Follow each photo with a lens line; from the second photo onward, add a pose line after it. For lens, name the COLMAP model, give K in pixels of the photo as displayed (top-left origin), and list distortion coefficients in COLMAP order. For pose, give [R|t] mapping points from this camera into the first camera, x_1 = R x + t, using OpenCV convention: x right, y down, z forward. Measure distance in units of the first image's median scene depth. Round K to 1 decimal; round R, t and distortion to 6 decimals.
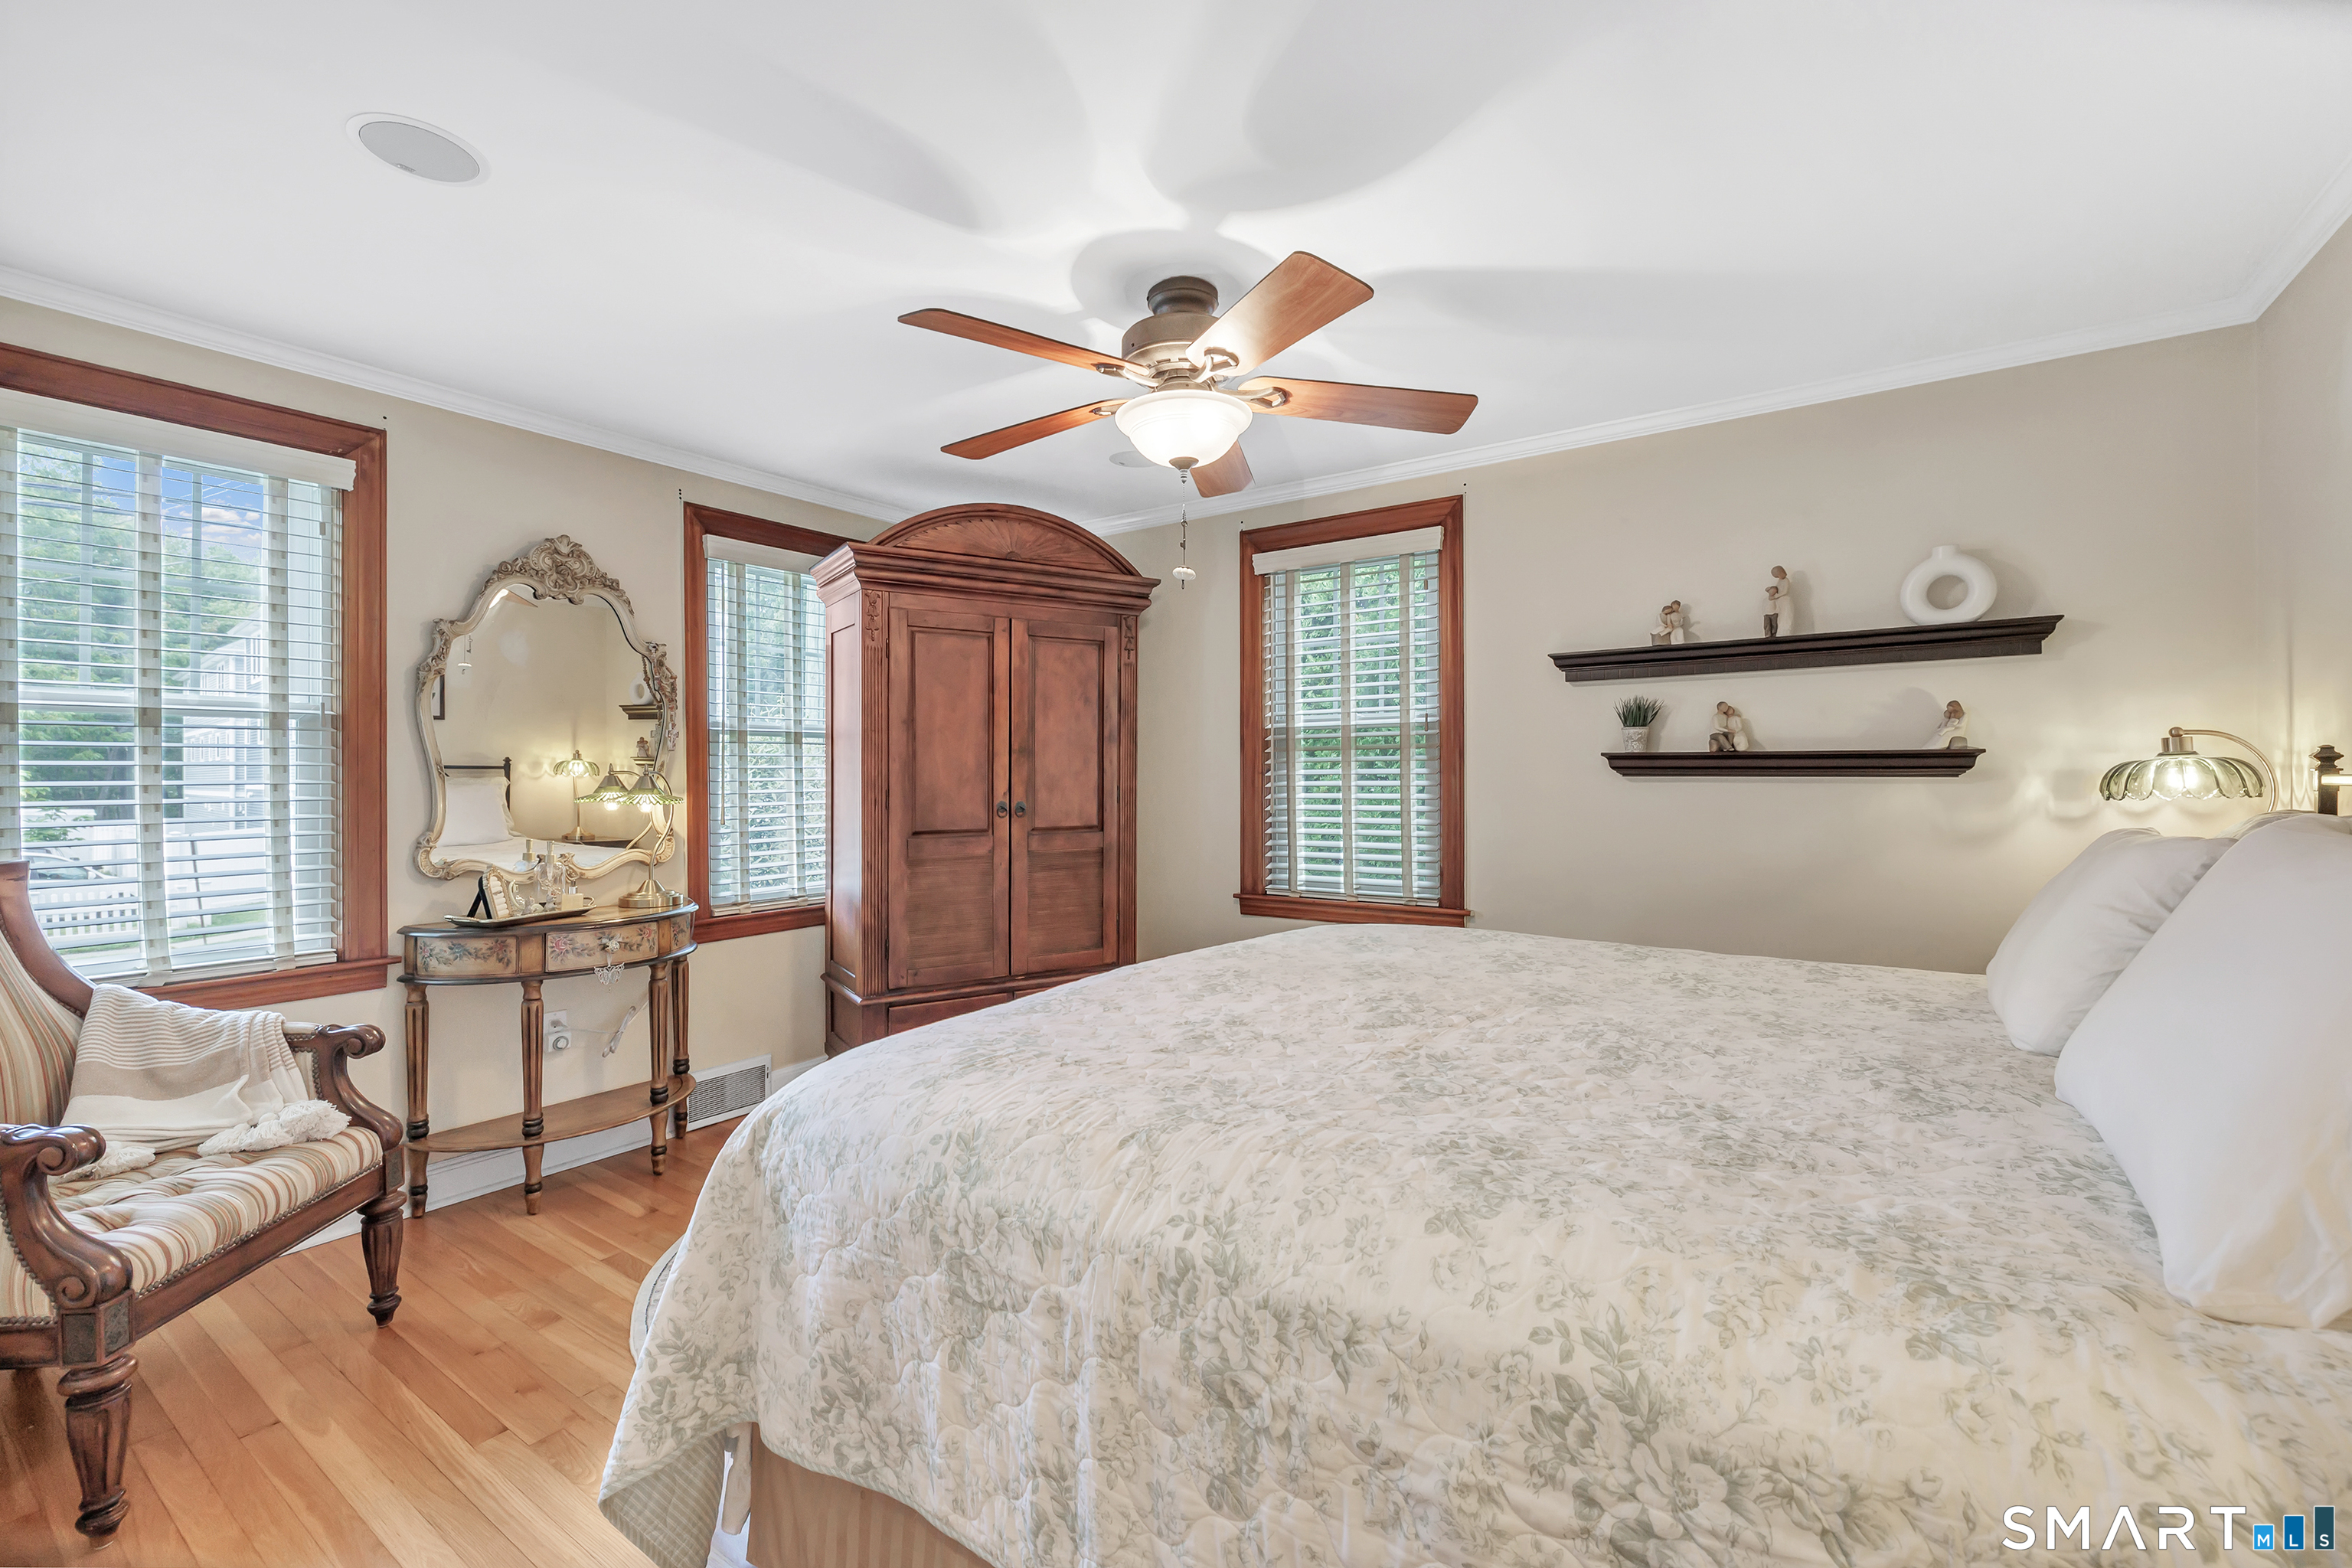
lens RADIAL K [[991.5, 0, 1176.0], [0, 991.5, 784.0], [0, 0, 1]] dist [-0.000599, -0.000077]
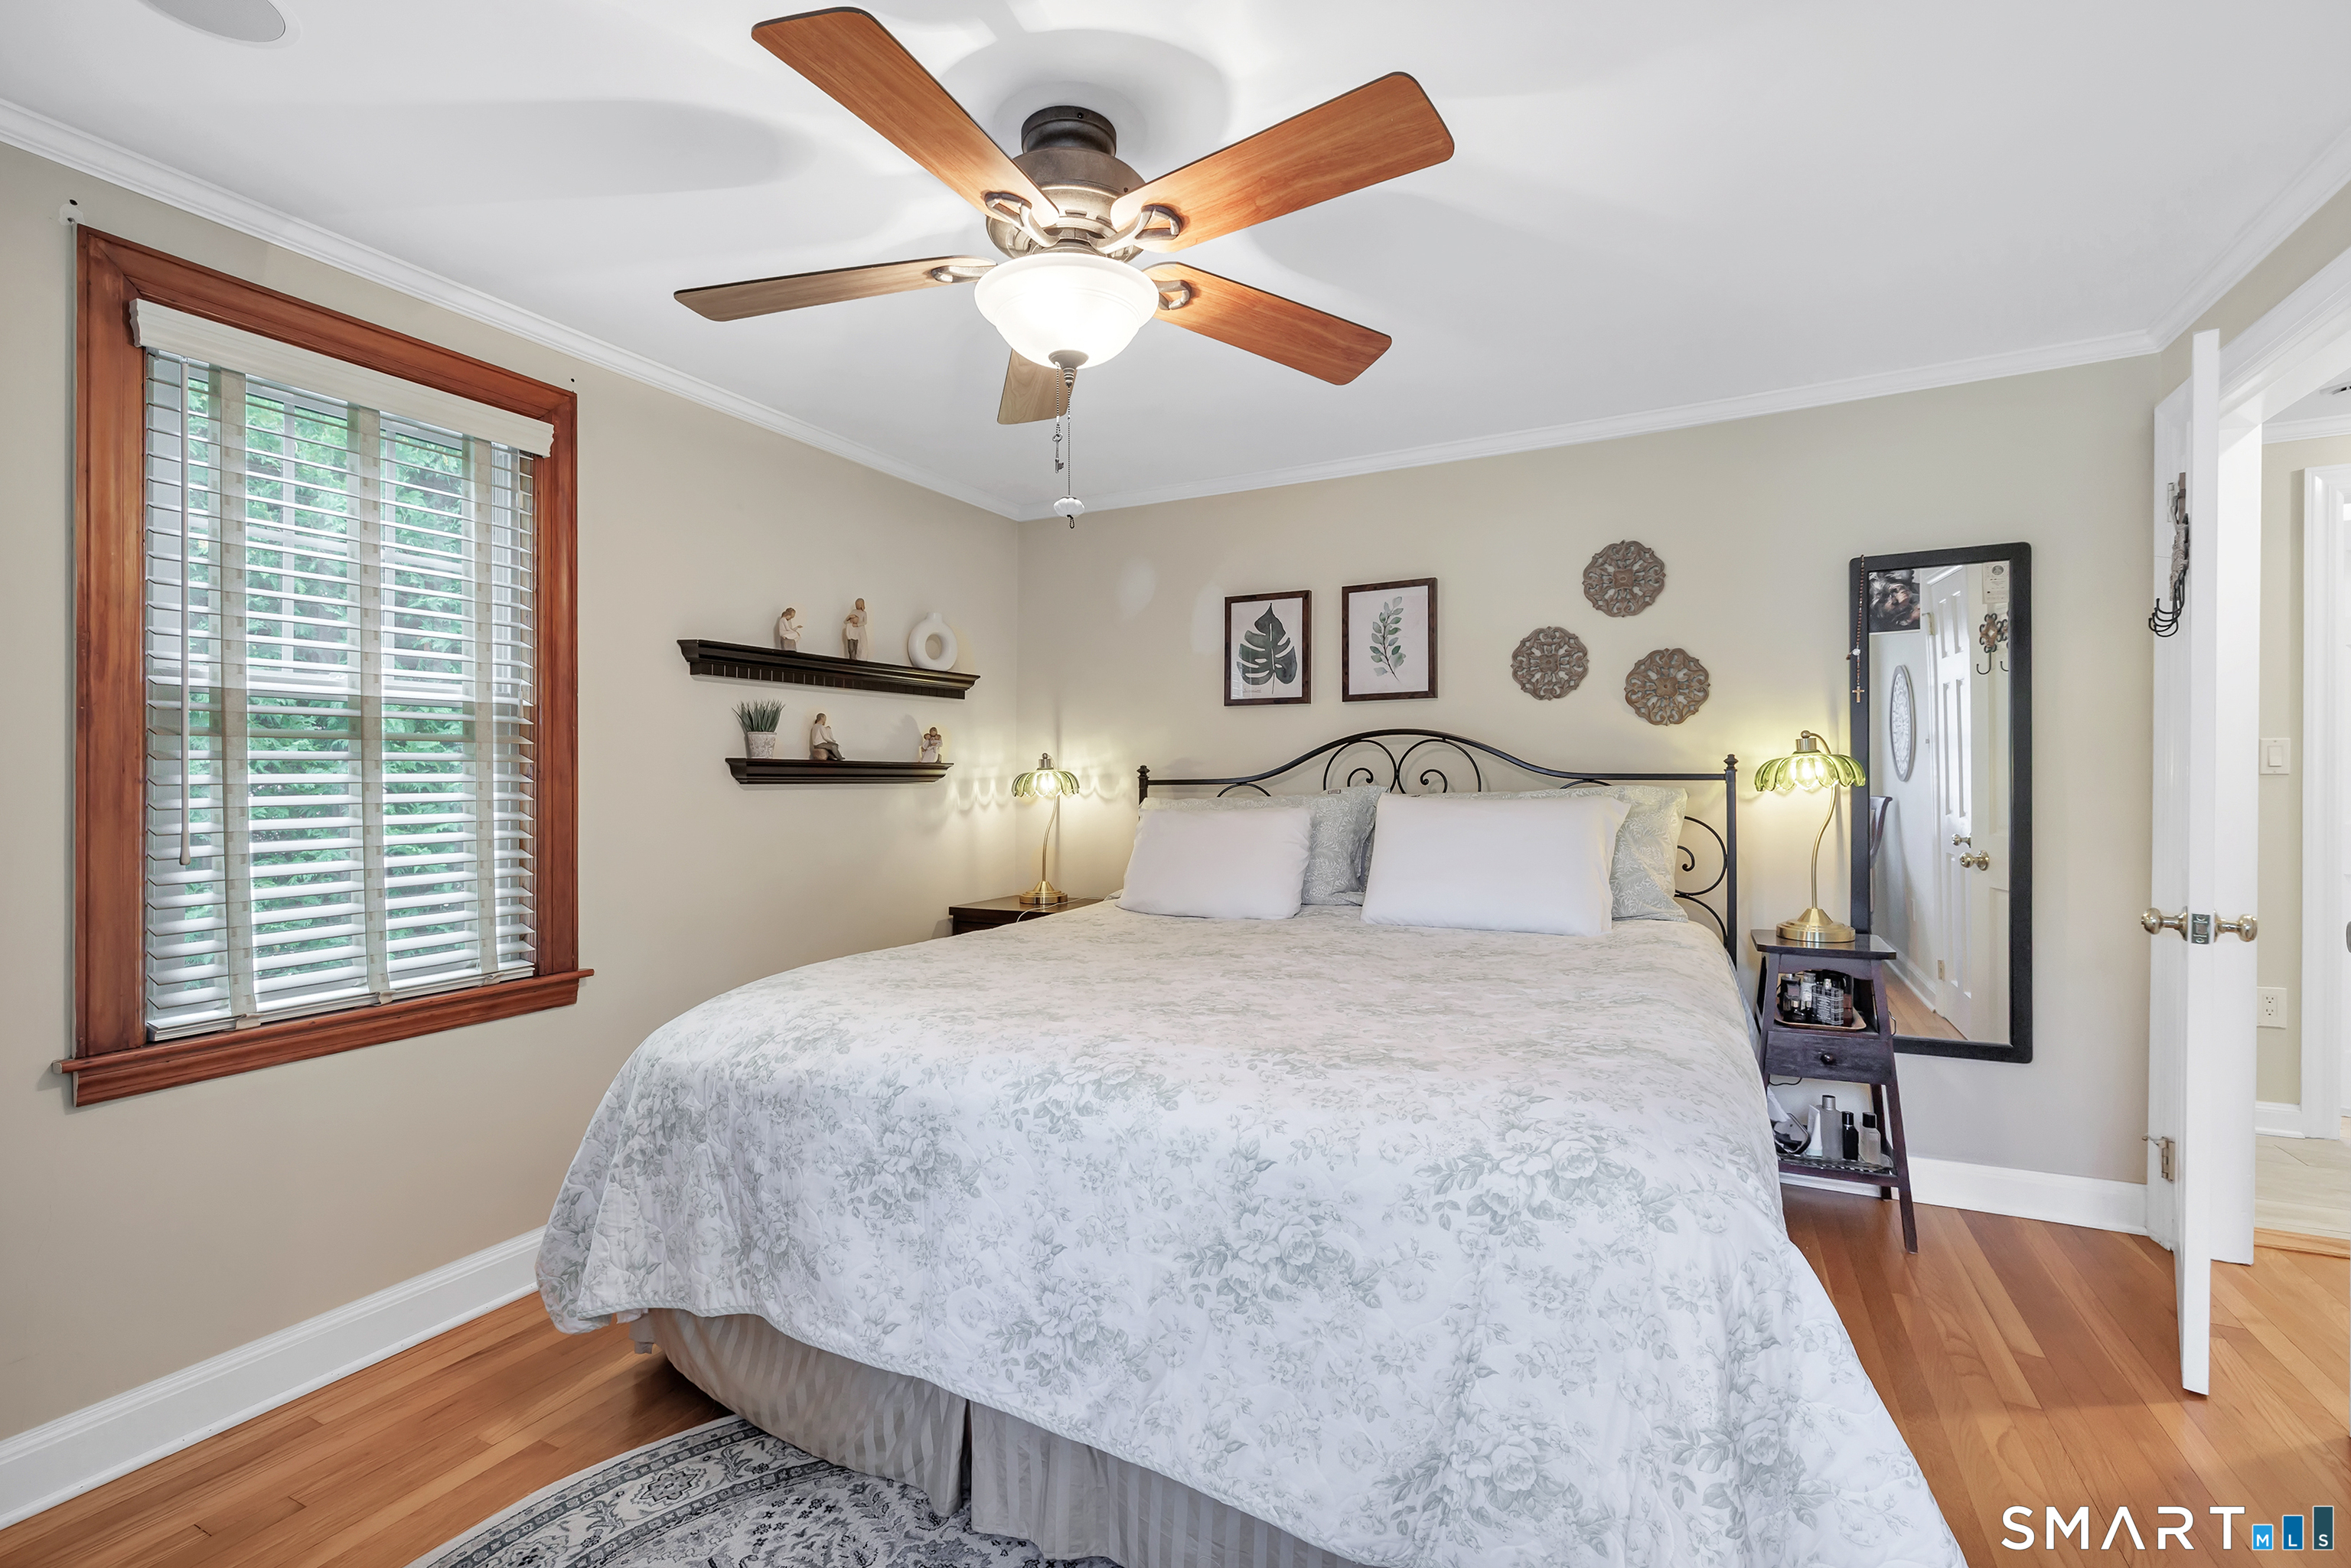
lens RADIAL K [[1037.9, 0, 1177.7], [0, 1037.9, 770.4], [0, 0, 1]] dist [-0.002050, -0.000440]
pose [[-0.151868, 0.010936, 0.988340, -0.575087], [0.013392, 0.999870, -0.009005, -0.006415], [-0.988310, 0.011868, -0.151995, 0.756097]]
